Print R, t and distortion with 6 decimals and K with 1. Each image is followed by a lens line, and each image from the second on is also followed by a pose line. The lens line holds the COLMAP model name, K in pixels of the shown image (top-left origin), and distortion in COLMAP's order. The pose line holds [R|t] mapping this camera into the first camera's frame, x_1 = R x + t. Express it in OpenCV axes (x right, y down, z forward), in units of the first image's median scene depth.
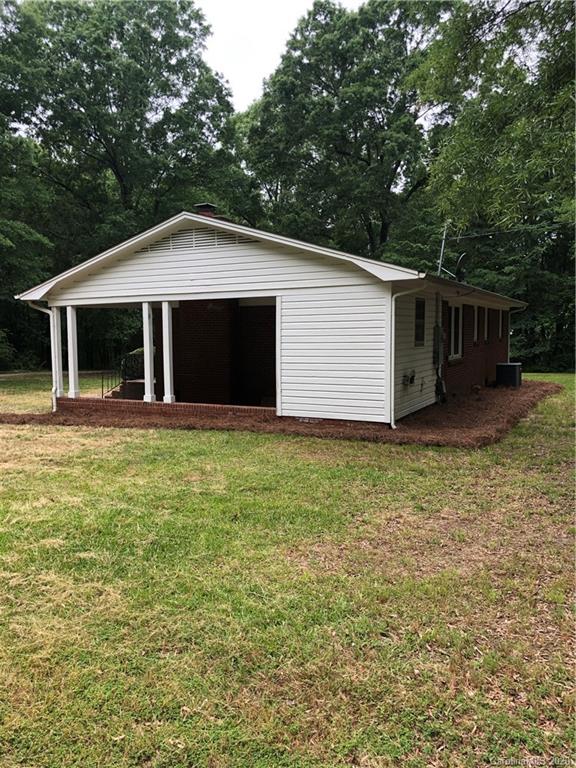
lens RADIAL K [[636.5, 0, 288.1], [0, 636.5, 370.9], [0, 0, 1]] dist [0.132631, -0.157918]
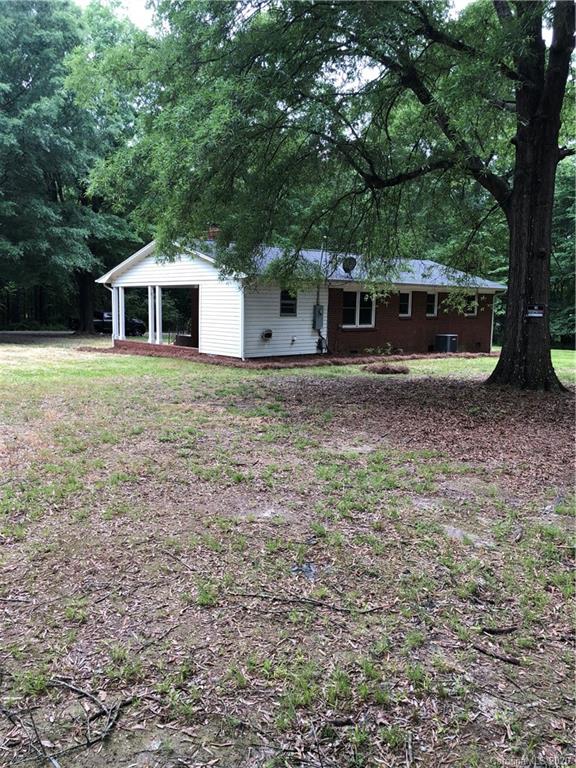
lens RADIAL K [[619.8, 0, 280.4], [0, 619.8, 381.8], [0, 0, 1]] dist [-0.000765, -0.001211]
pose [[0.944468, 0.072173, -0.320581, 0.685535], [-0.051071, 0.995967, 0.073764, 0.011711], [0.324611, -0.053296, 0.944345, -0.504302]]
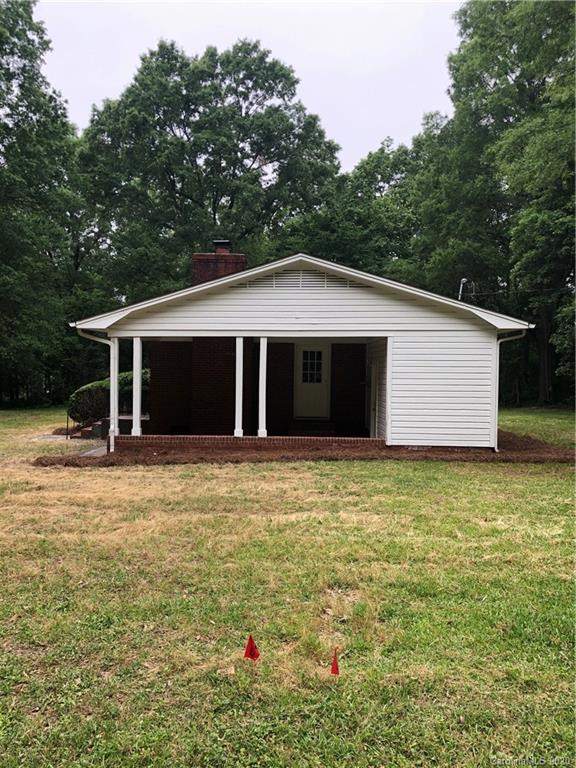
lens RADIAL K [[636.5, 0, 288.1], [0, 636.5, 370.9], [0, 0, 1]] dist [0.132631, -0.157918]
pose [[0.894341, 0.015725, 0.447109, -0.603210], [0.009533, 0.998485, -0.054187, 0.000753], [-0.447283, 0.052724, 0.892837, 0.078776]]
